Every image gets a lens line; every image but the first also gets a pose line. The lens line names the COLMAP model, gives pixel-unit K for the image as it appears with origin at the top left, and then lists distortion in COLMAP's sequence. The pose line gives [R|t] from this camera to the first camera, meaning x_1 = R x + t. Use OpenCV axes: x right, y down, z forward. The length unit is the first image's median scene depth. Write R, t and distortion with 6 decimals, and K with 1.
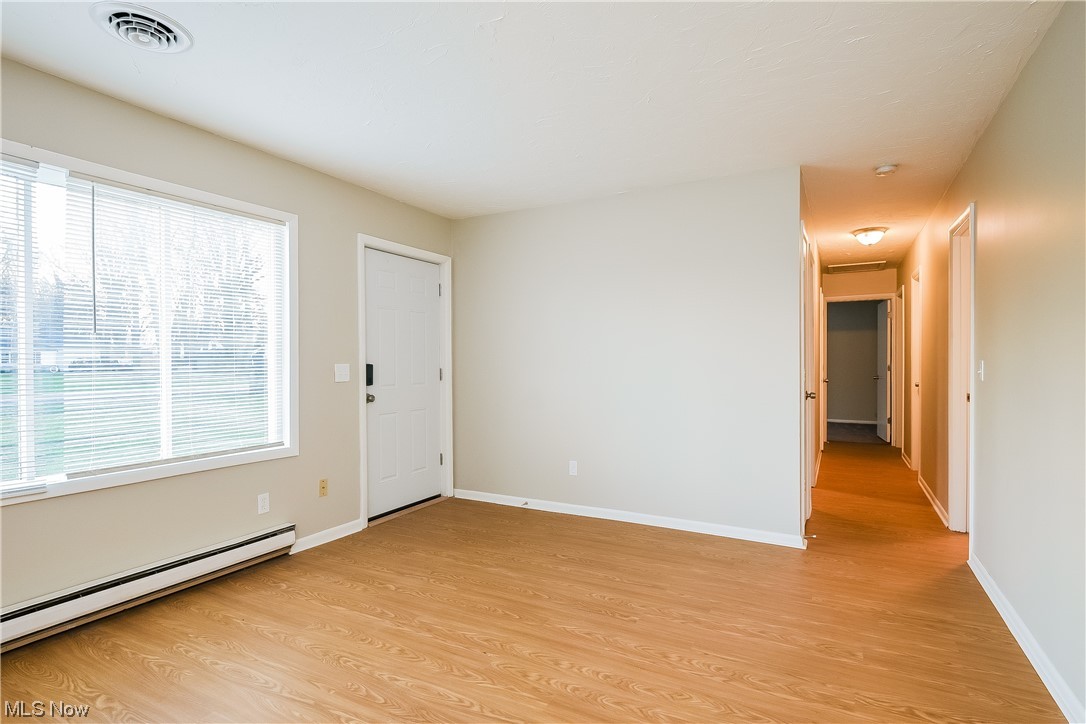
lens RADIAL K [[540.6, 0, 541.9], [0, 540.6, 367.8], [0, 0, 1]] dist [0.023546, -0.022496]
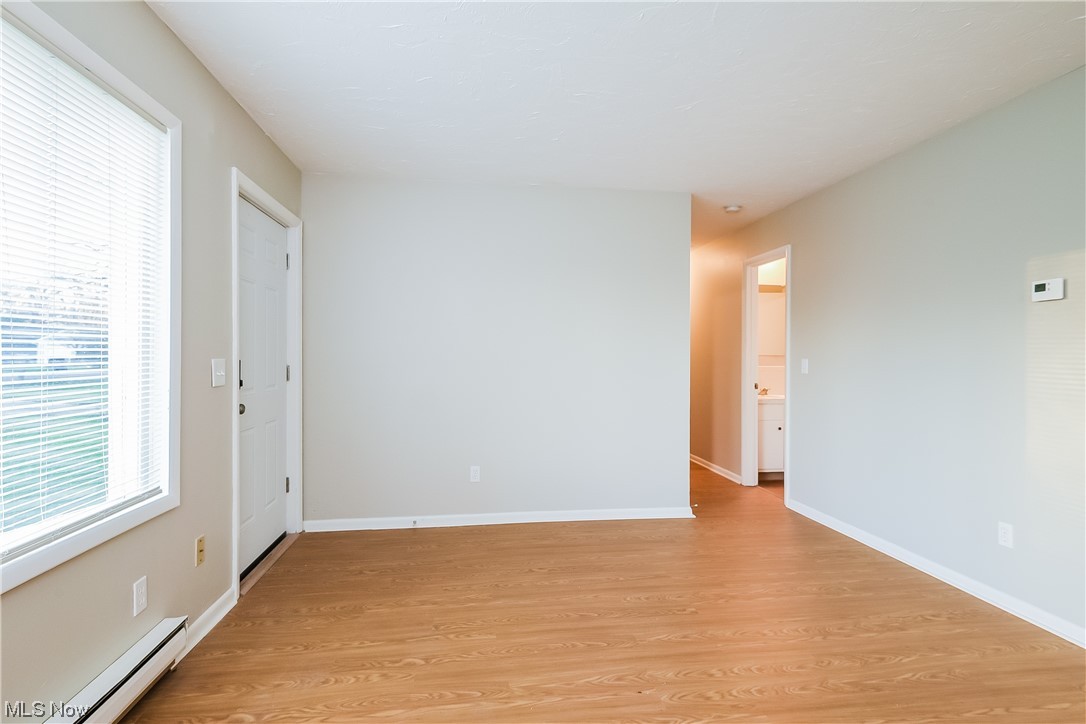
lens RADIAL K [[533.8, 0, 543.0], [0, 533.8, 362.0], [0, 0, 1]] dist [0.032775, -0.019836]
pose [[0.805185, 0.002094, 0.593019, -0.523015], [-0.001360, 0.999998, -0.001684, -0.004122], [-0.593021, 0.000549, 0.805186, 0.275005]]
